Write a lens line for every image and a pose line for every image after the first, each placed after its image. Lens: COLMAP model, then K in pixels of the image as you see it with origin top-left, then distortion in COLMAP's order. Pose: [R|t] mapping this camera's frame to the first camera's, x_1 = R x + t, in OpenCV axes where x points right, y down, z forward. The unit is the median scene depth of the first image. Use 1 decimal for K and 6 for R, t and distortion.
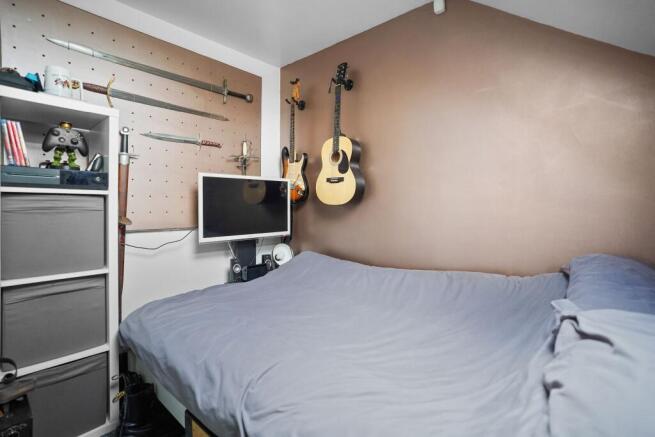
lens RADIAL K [[313.9, 0, 329.8], [0, 313.9, 216.6], [0, 0, 1]] dist [-0.038686, 0.022494]
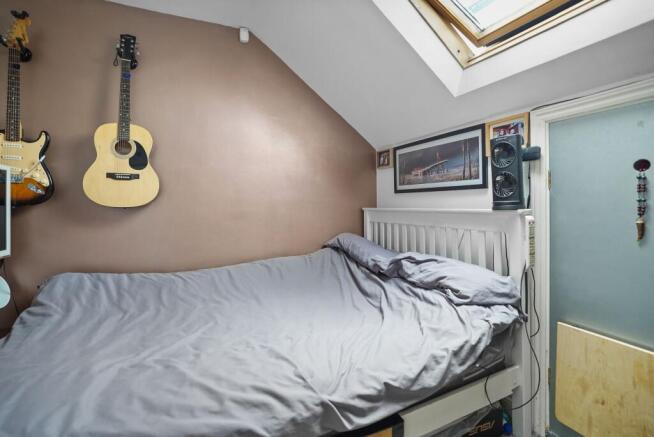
lens RADIAL K [[313.4, 0, 329.3], [0, 313.4, 216.6], [0, 0, 1]] dist [-0.038686, 0.022494]
pose [[0.433186, -0.032793, 0.900708, -0.464077], [0.033372, 0.999236, 0.020330, -0.012090], [-0.900686, 0.021252, 0.433950, 0.177967]]
